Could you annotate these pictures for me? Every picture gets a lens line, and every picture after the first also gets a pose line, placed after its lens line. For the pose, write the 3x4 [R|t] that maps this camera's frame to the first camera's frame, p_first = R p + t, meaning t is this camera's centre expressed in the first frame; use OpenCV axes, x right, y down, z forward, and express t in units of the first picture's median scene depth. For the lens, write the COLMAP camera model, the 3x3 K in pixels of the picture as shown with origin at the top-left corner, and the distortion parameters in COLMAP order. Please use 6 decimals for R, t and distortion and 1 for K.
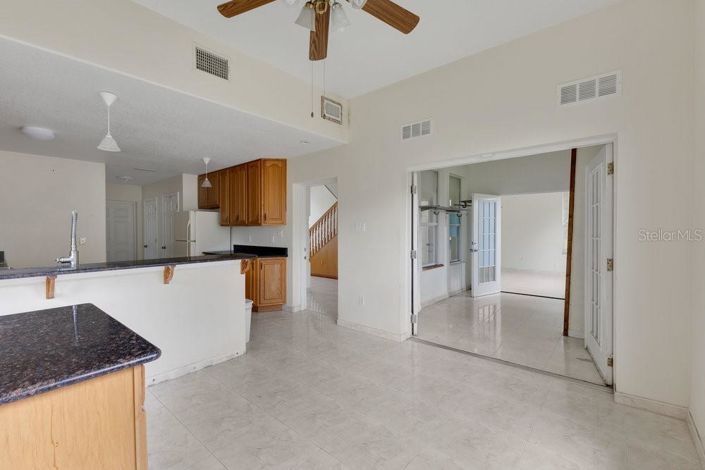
lens RADIAL K [[311.9, 0, 337.7], [0, 311.9, 232.6], [0, 0, 1]] dist [0.000831, 0.000021]
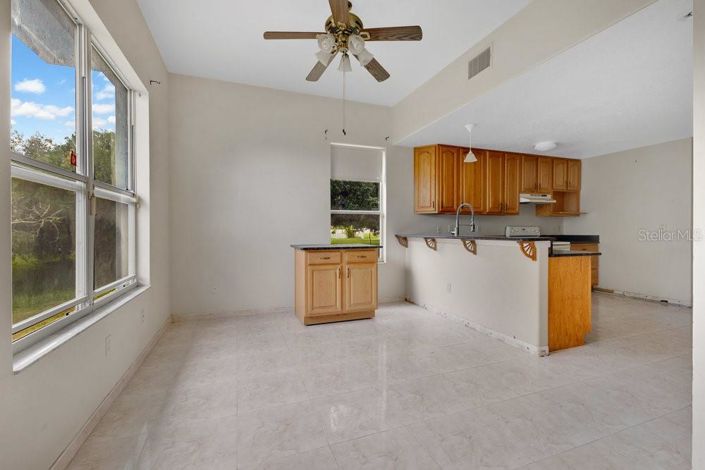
lens RADIAL K [[307.3, 0, 352.9], [0, 307.3, 232.7], [0, 0, 1]] dist [0.014043, 0.000063]
pose [[-0.462866, 0.012449, -0.886341, 0.783231], [-0.007779, 0.999806, 0.018105, 0.052233], [0.886394, 0.015276, -0.462679, 1.095371]]
